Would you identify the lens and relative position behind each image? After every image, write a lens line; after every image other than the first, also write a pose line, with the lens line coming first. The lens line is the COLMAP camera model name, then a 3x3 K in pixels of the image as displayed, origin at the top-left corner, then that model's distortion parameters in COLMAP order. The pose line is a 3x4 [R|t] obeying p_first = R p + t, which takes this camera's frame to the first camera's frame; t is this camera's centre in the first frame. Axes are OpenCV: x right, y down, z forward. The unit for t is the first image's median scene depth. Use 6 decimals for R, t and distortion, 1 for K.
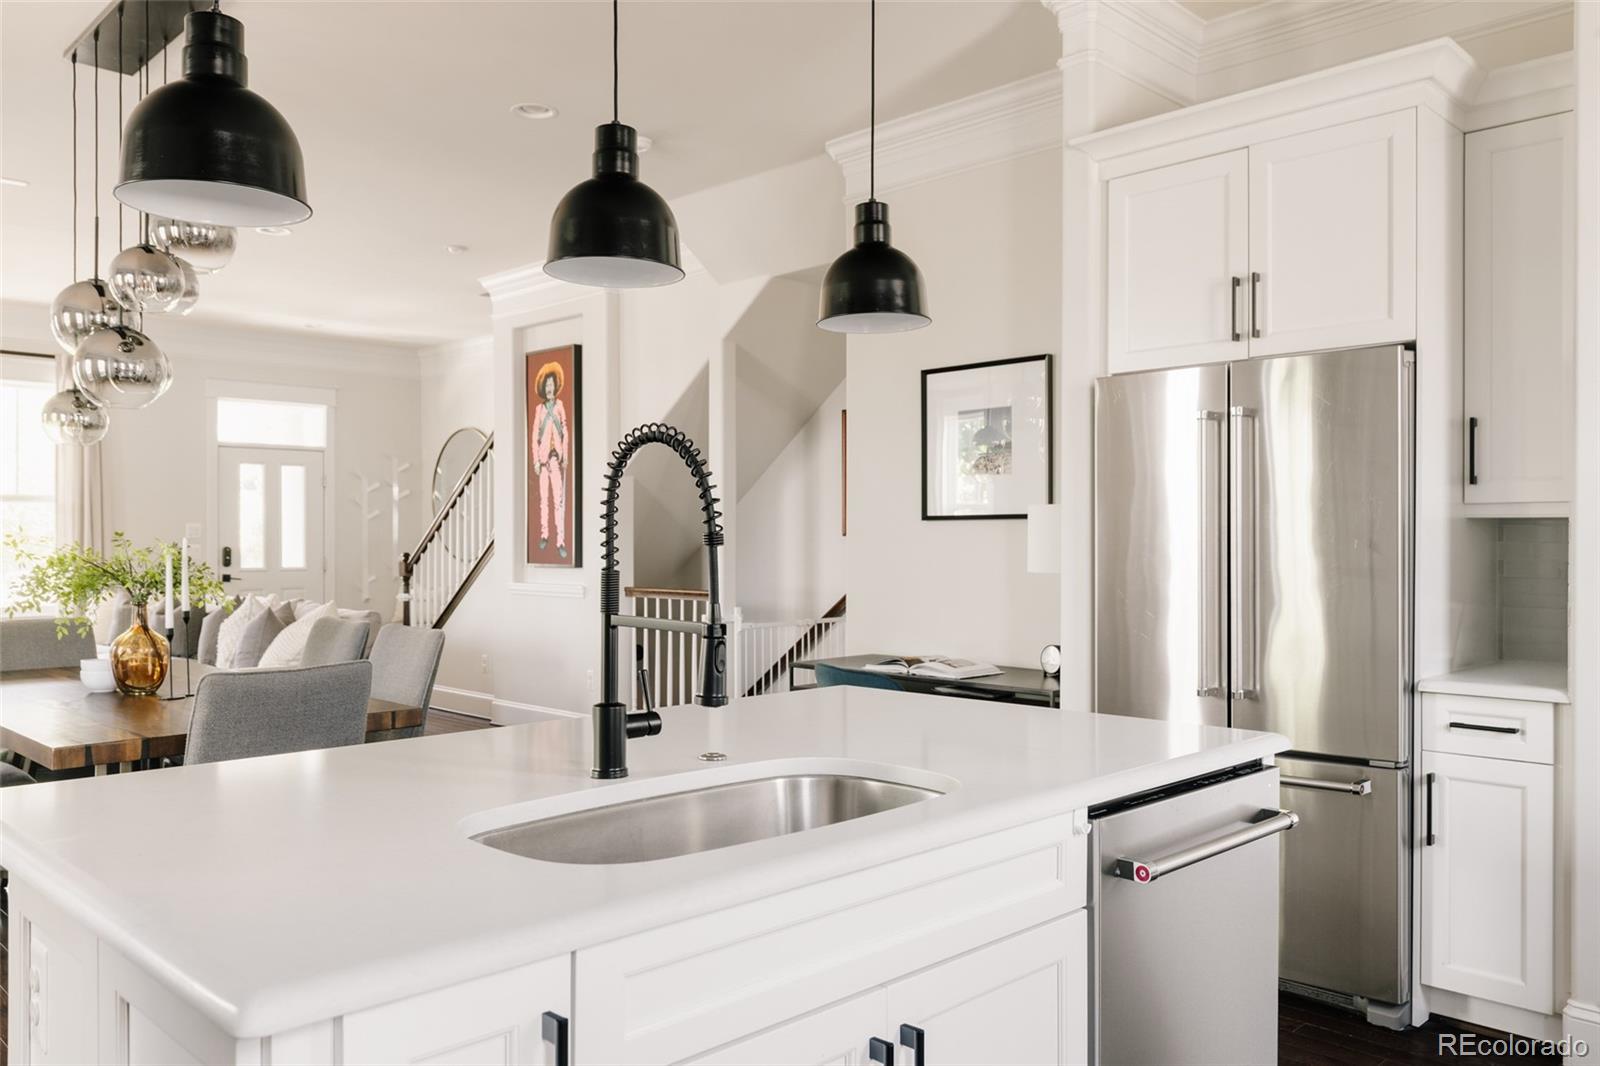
lens RADIAL K [[1249.5, 0, 799.9], [0, 1249.5, 534.9], [0, 0, 1]] dist [-0.005166, -0.001424]
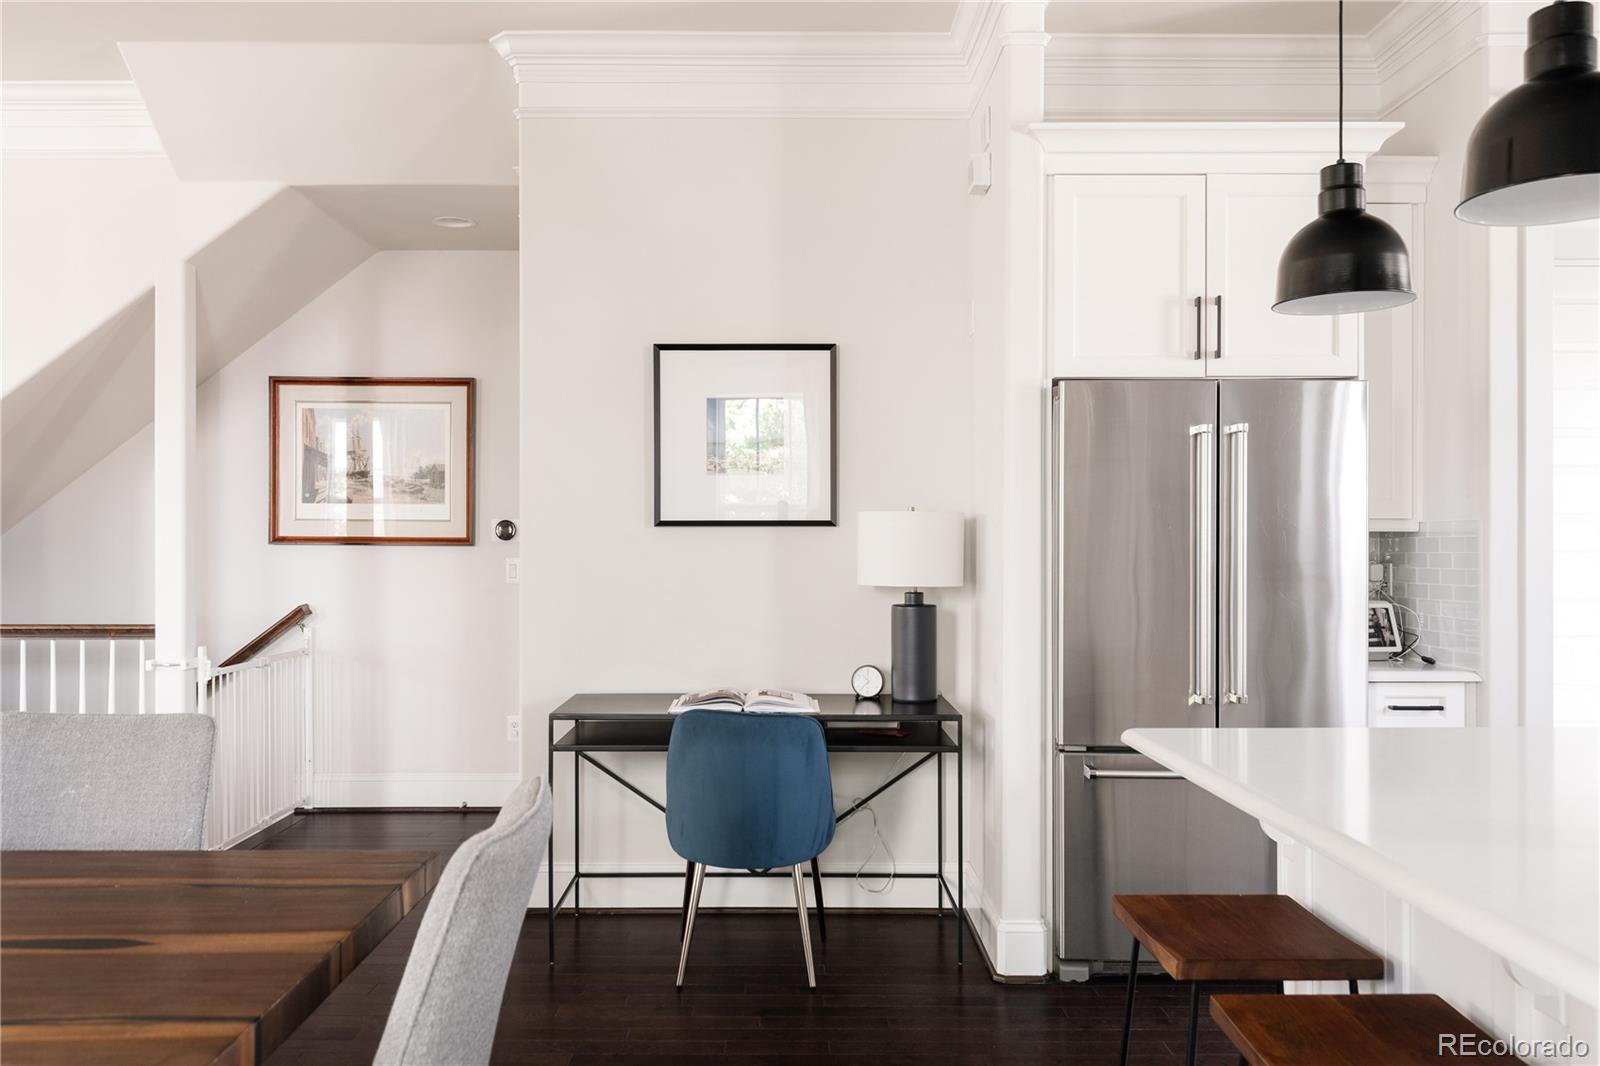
lens RADIAL K [[1249.5, 0, 798.1], [0, 1249.5, 540.4], [0, 0, 1]] dist [-0.005166, -0.001424]
pose [[0.685944, 0.006353, 0.727627, -0.491839], [-0.003784, 0.999980, -0.005164, 0.001863], [-0.727645, 0.000788, 0.685954, 0.411922]]
